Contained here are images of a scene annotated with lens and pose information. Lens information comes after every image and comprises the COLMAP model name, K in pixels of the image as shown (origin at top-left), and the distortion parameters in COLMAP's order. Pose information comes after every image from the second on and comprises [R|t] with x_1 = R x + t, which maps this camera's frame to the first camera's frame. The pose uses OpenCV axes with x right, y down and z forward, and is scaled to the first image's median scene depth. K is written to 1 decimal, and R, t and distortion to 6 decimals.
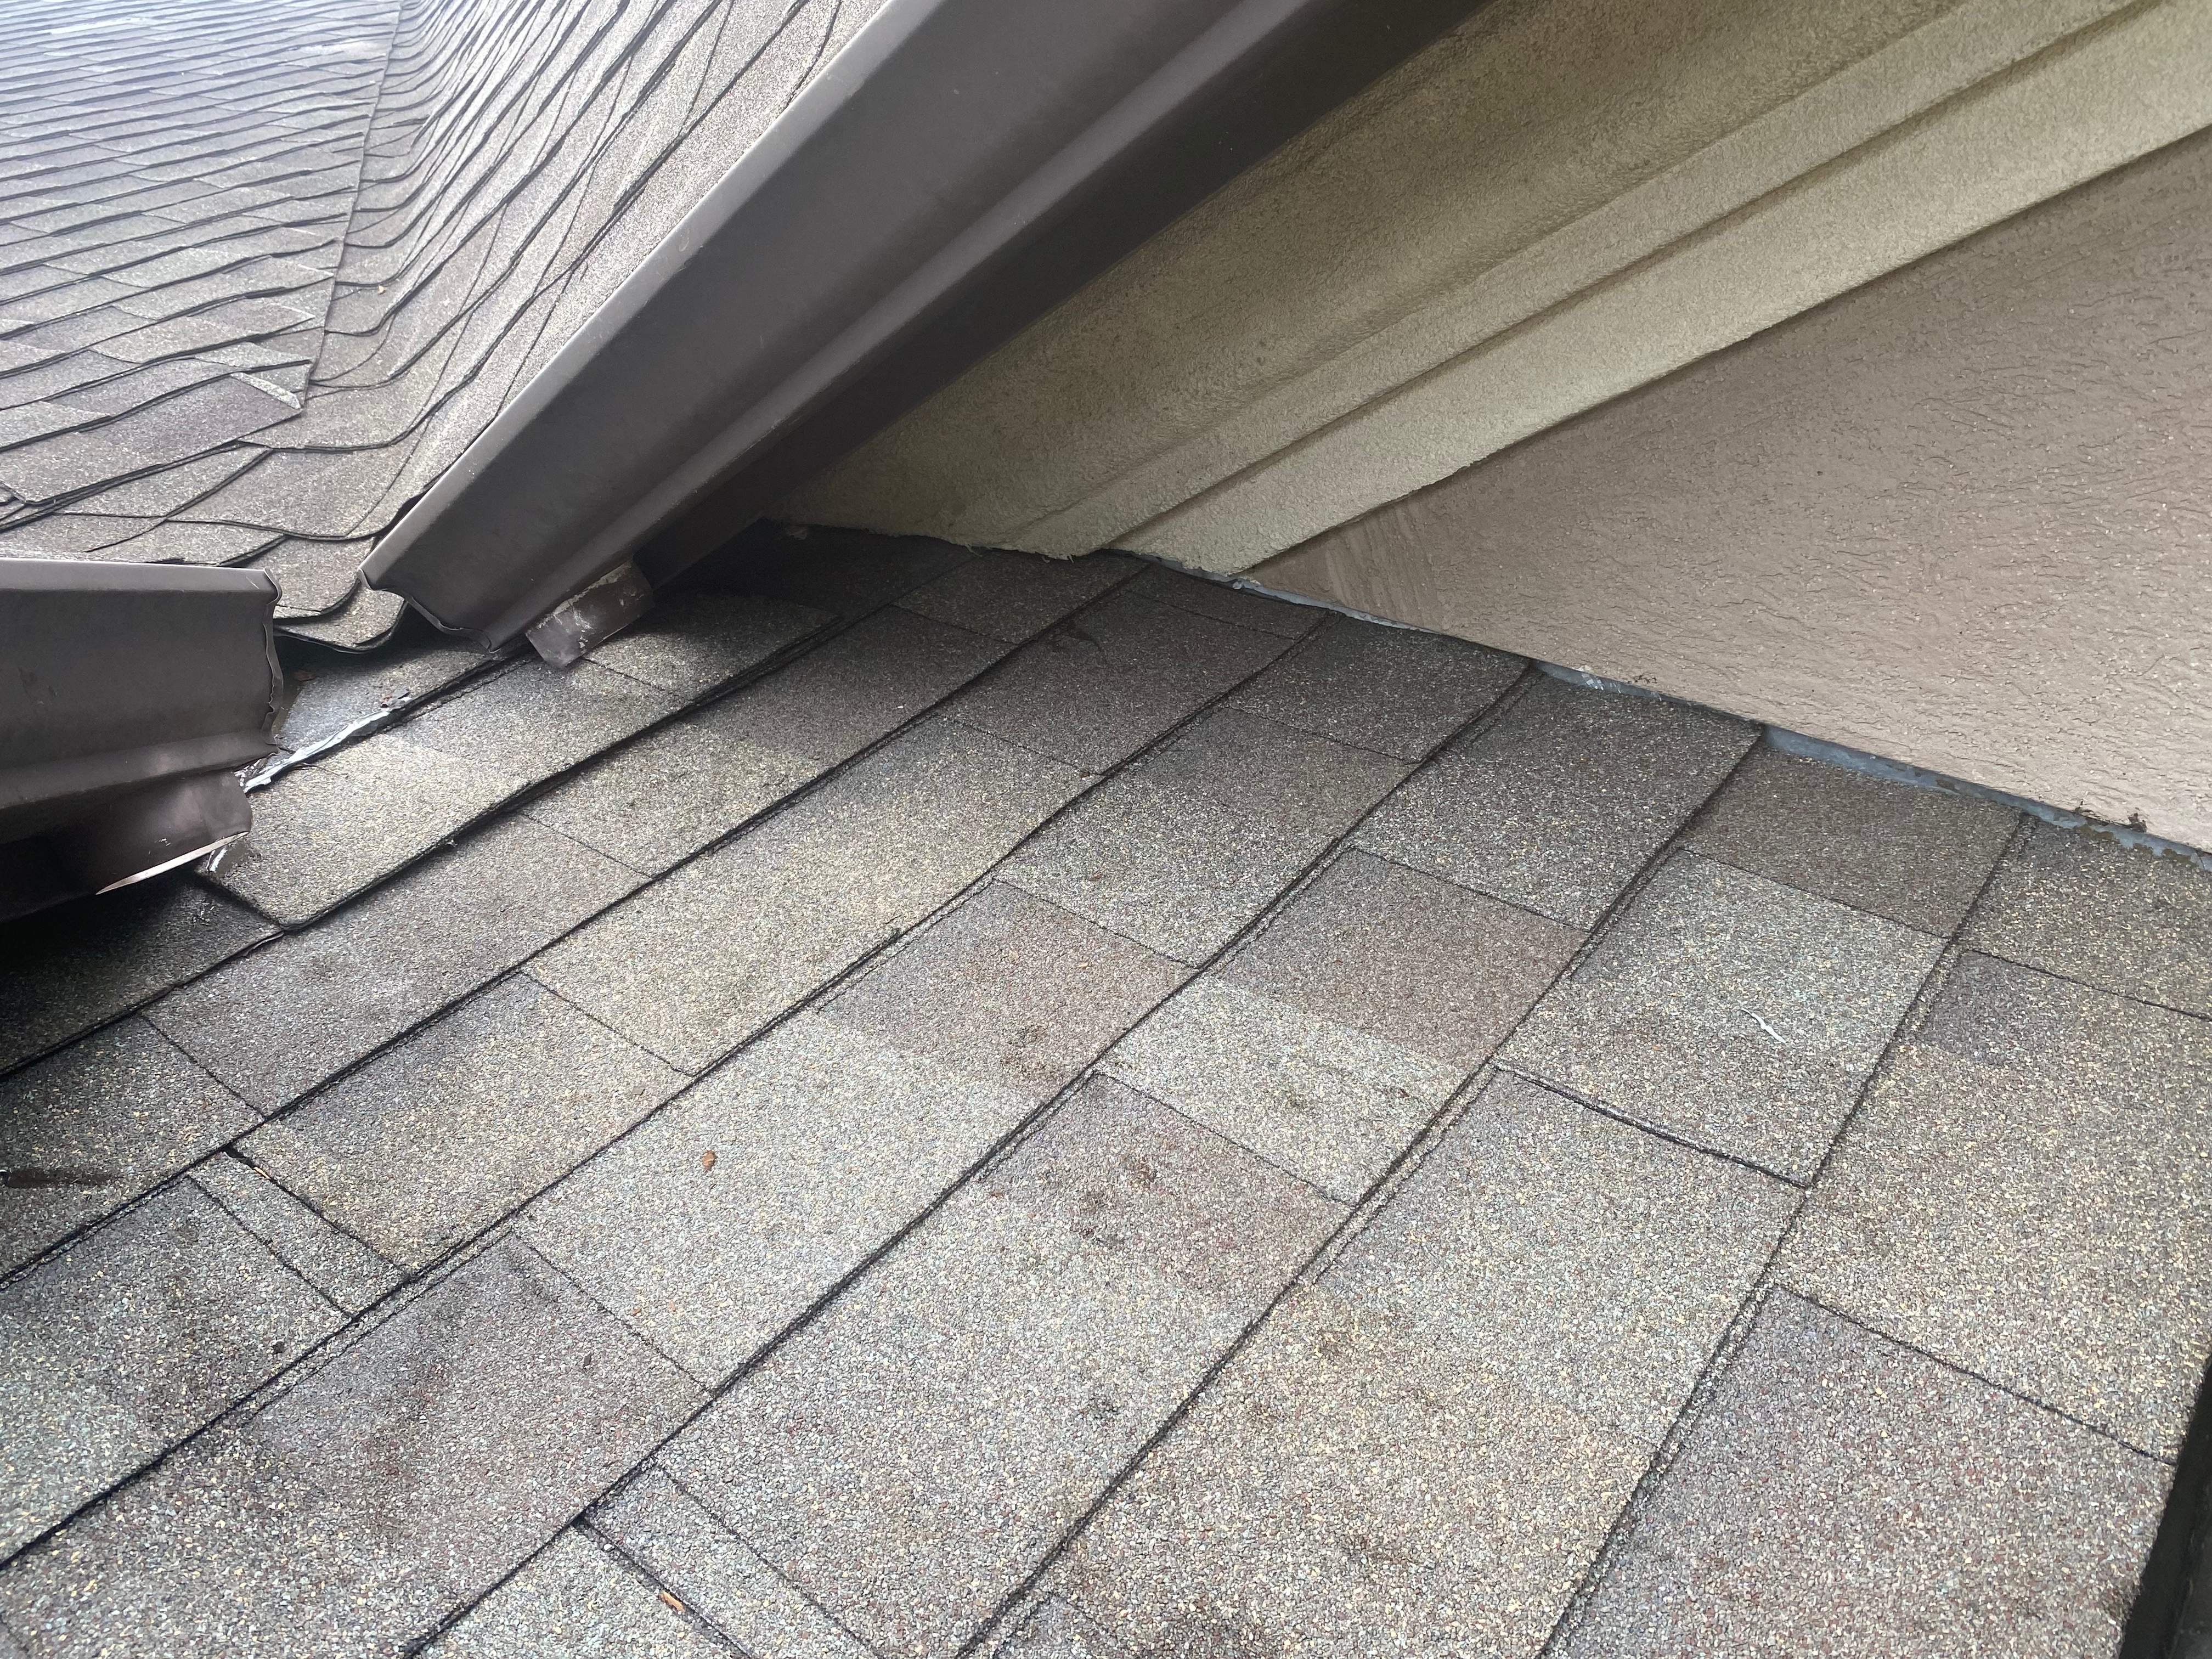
lens RADIAL K [[1655.0, 0, 1113.7], [0, 1655.0, 794.6], [0, 0, 1]] dist [0.001836, -0.017918]
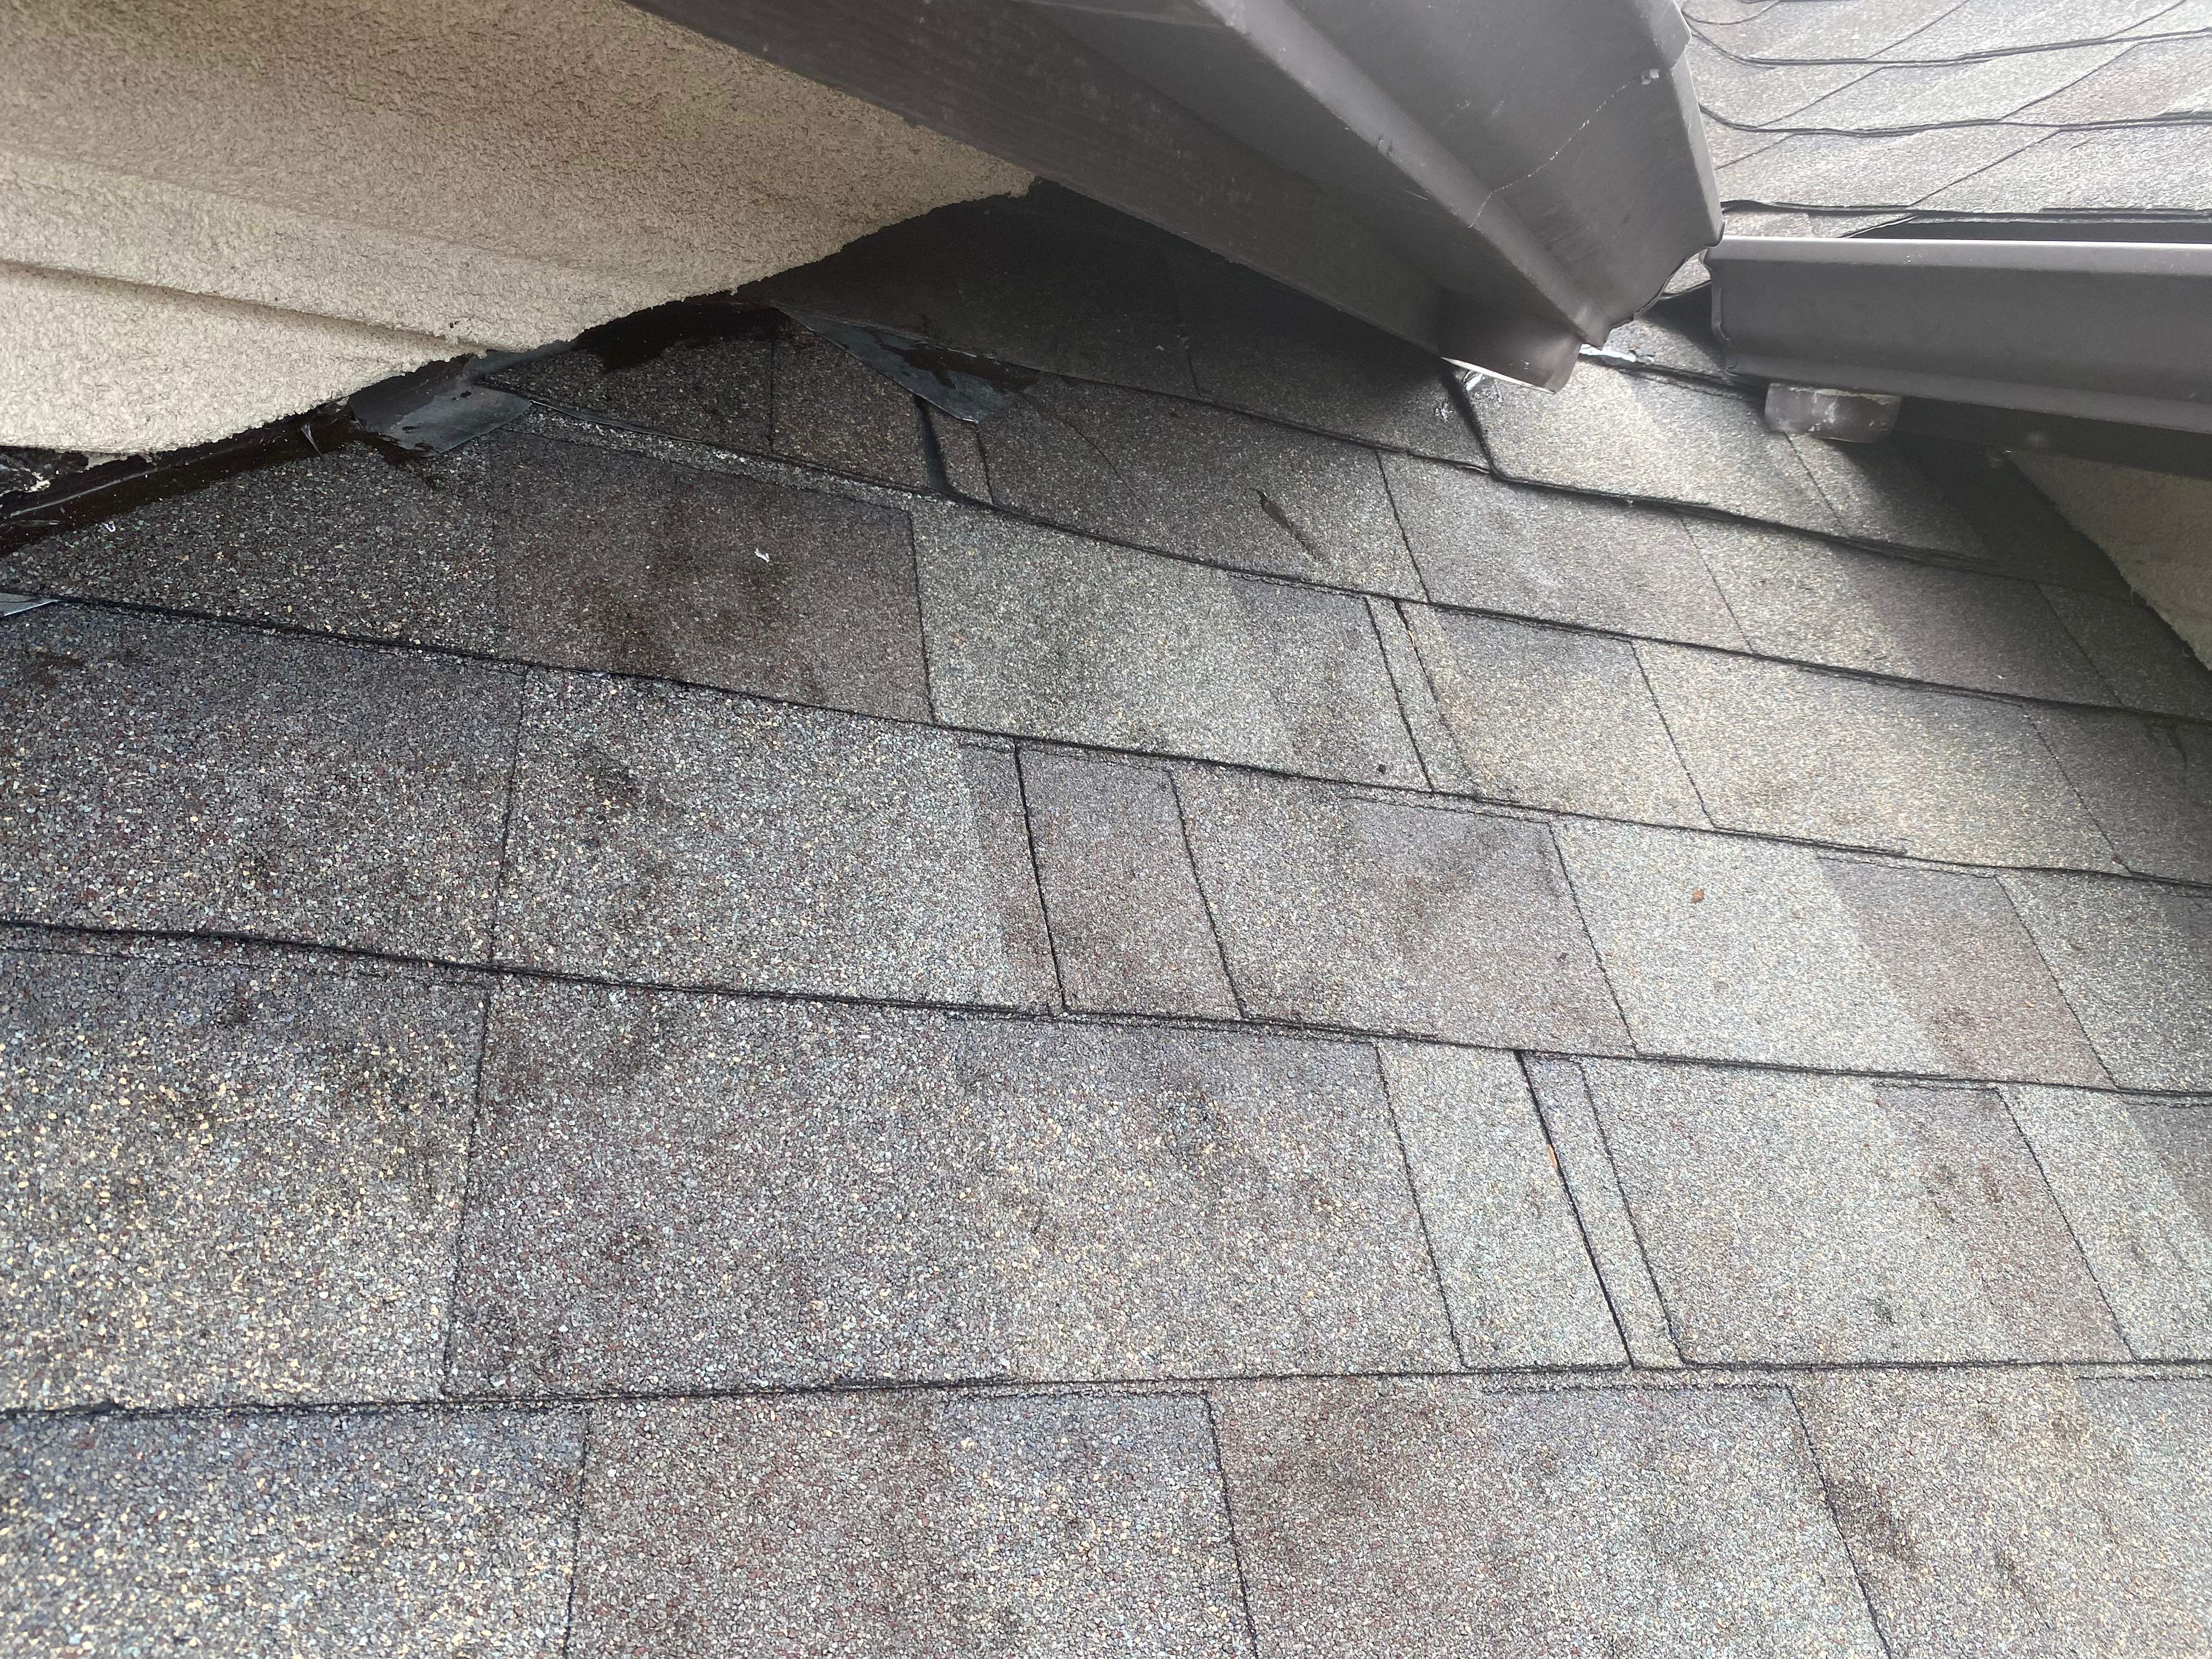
lens RADIAL K [[1655.0, 0, 1113.7], [0, 1655.0, 794.6], [0, 0, 1]] dist [0.001836, -0.017918]
pose [[0.668296, 0.710719, -0.219678, -0.329923], [-0.662522, 0.702944, 0.258718, 0.148127], [0.338298, -0.027359, 0.940641, -0.250976]]
